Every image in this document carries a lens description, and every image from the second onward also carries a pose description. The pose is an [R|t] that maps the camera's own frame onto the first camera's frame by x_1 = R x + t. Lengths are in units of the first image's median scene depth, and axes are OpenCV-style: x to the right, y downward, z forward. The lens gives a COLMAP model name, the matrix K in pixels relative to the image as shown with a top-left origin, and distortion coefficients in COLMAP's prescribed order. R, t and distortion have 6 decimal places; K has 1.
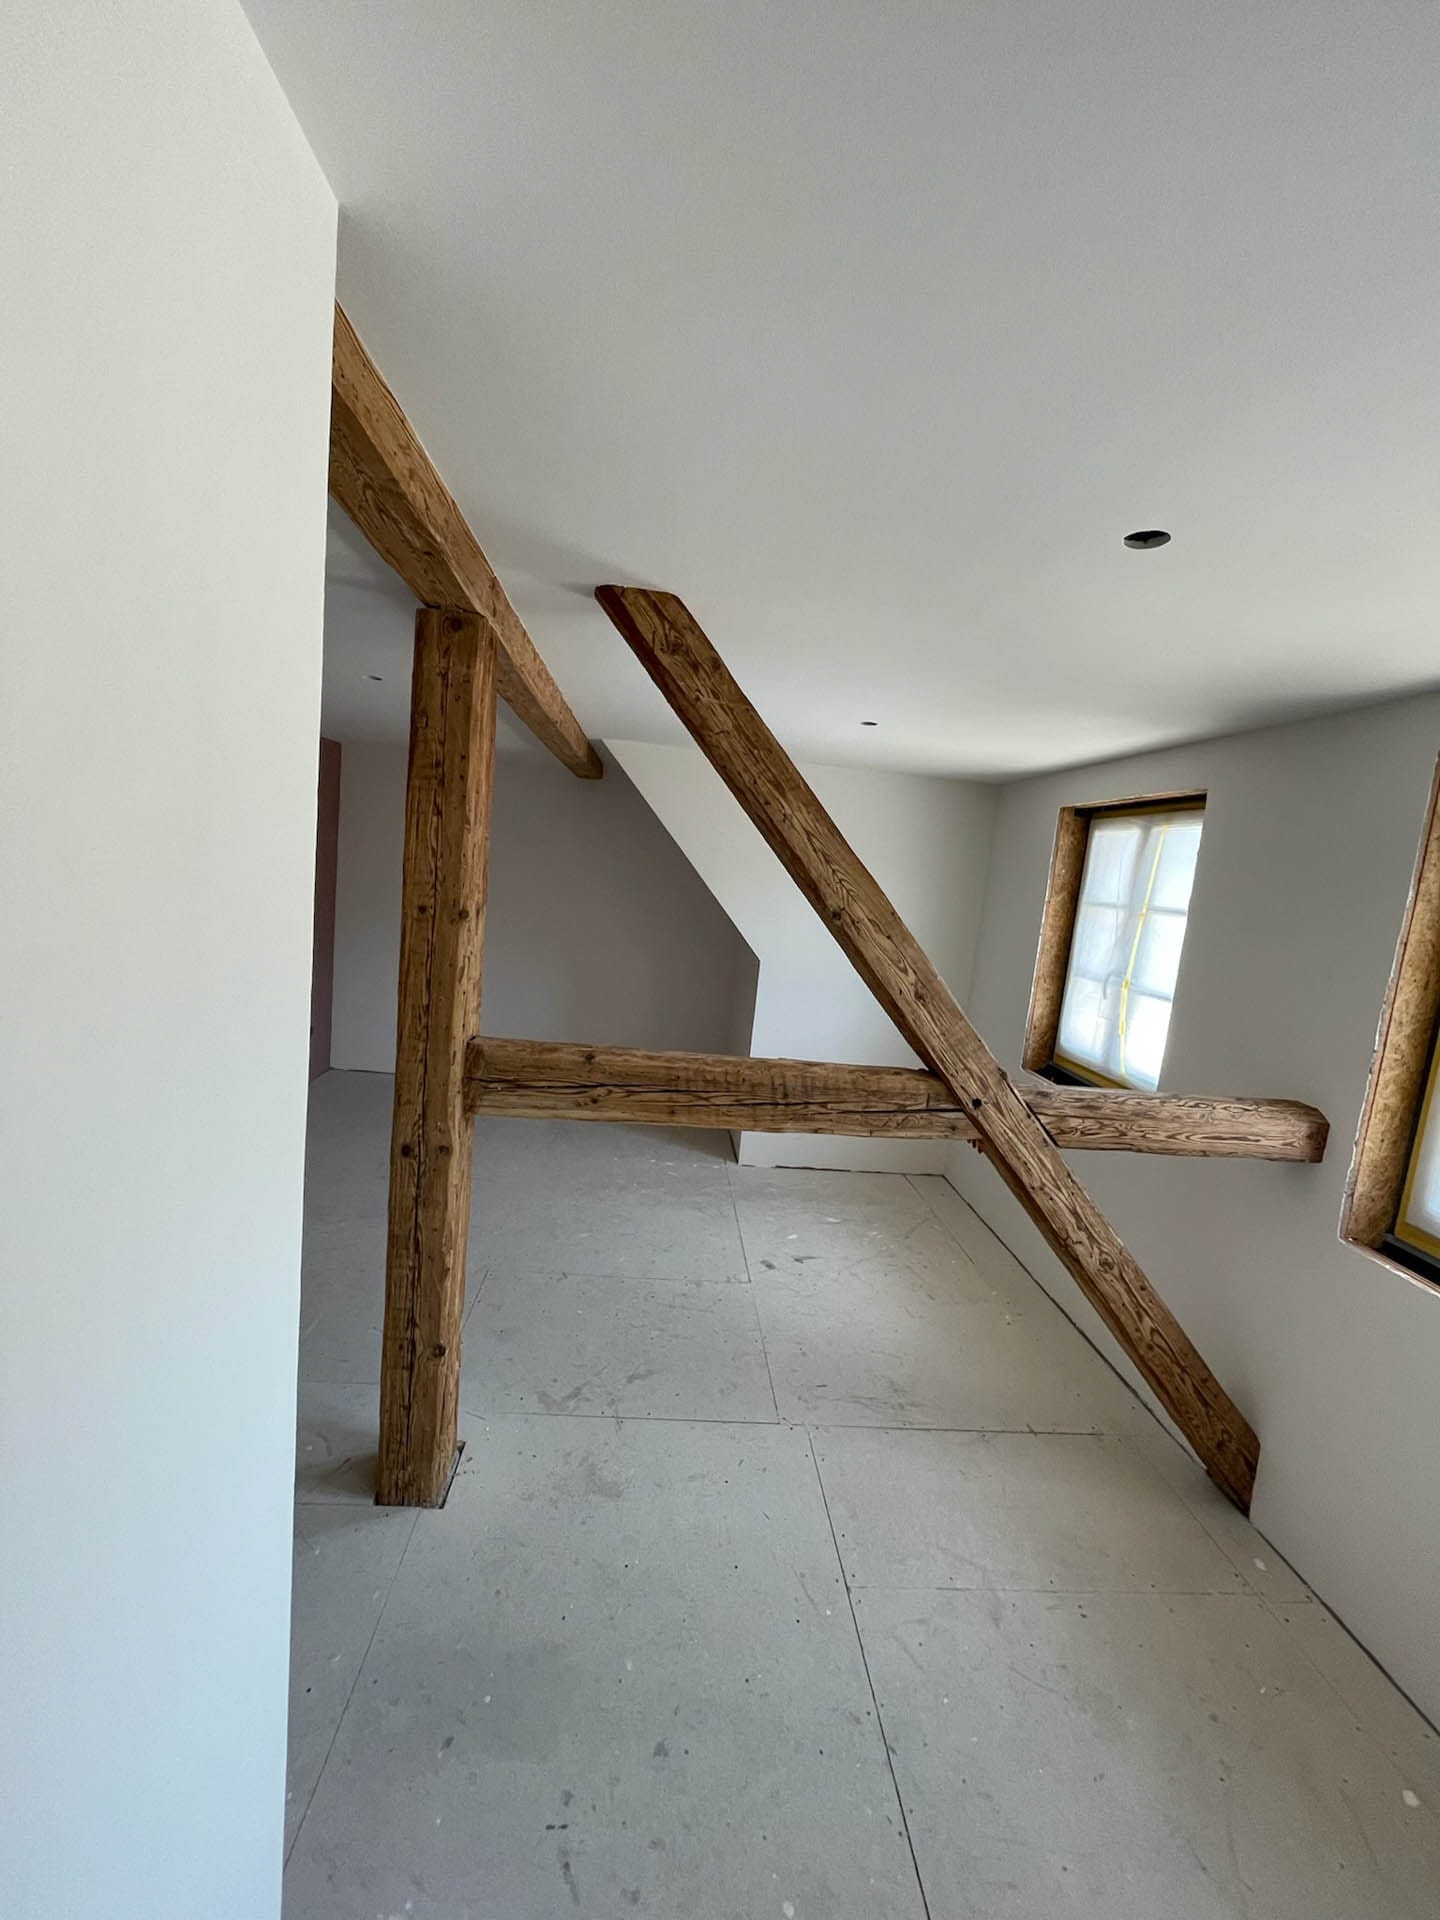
lens RADIAL K [[771.6, 0, 719.7], [0, 771.6, 963.4], [0, 0, 1]] dist [-0.002595, -0.000757]
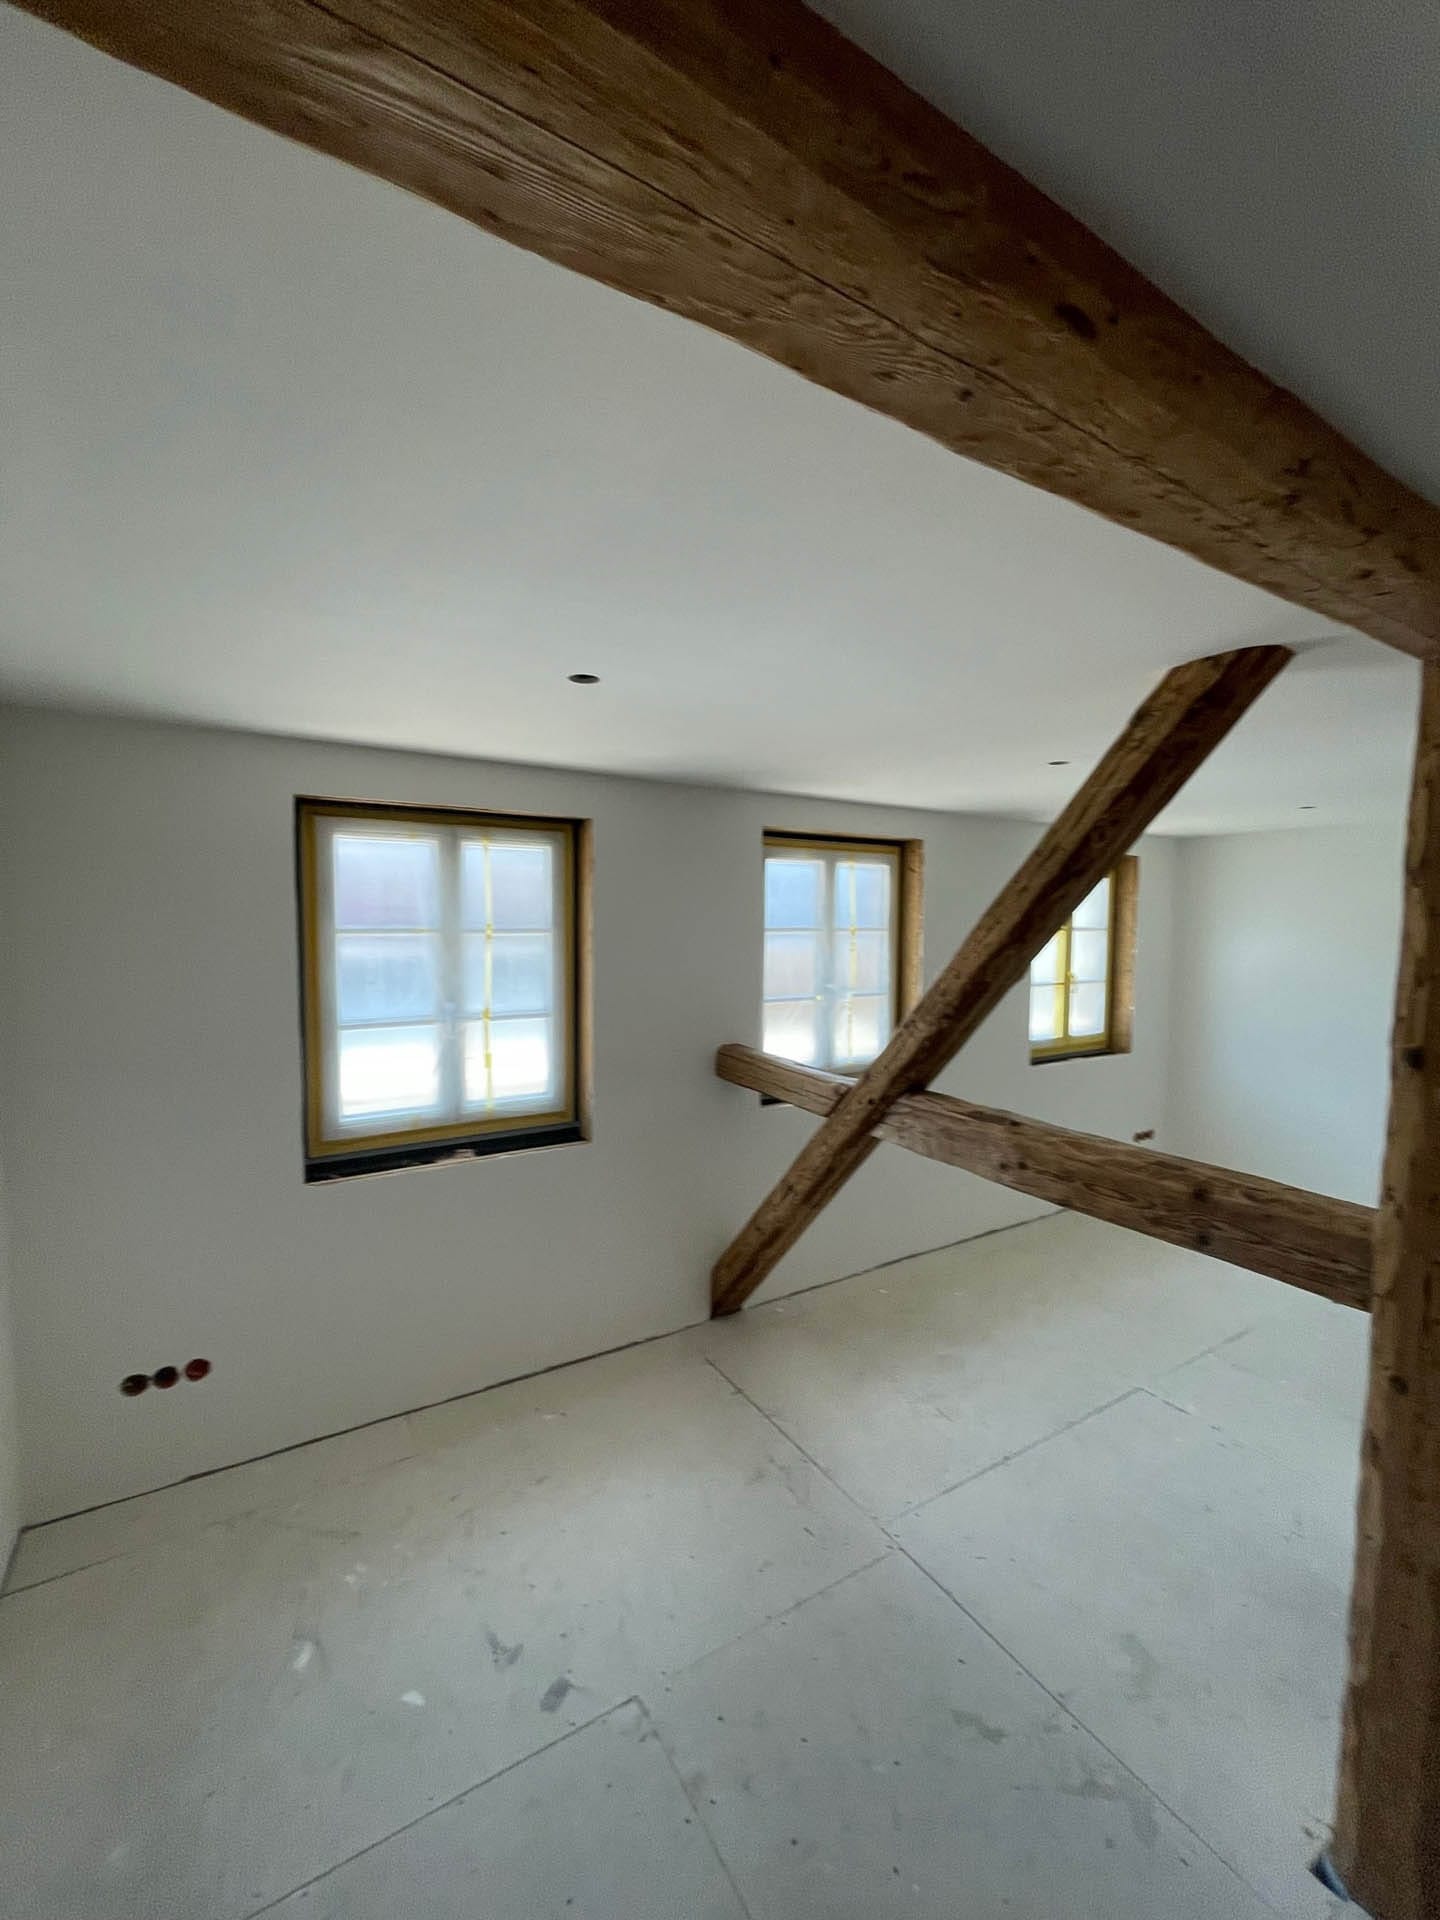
lens RADIAL K [[771.6, 0, 719.7], [0, 771.6, 963.4], [0, 0, 1]] dist [-0.002595, -0.000757]
pose [[-0.454536, -0.150439, 0.877932, -0.657313], [0.059210, 0.978351, 0.198301, -0.328095], [-0.888758, 0.142118, -0.435788, 1.909982]]
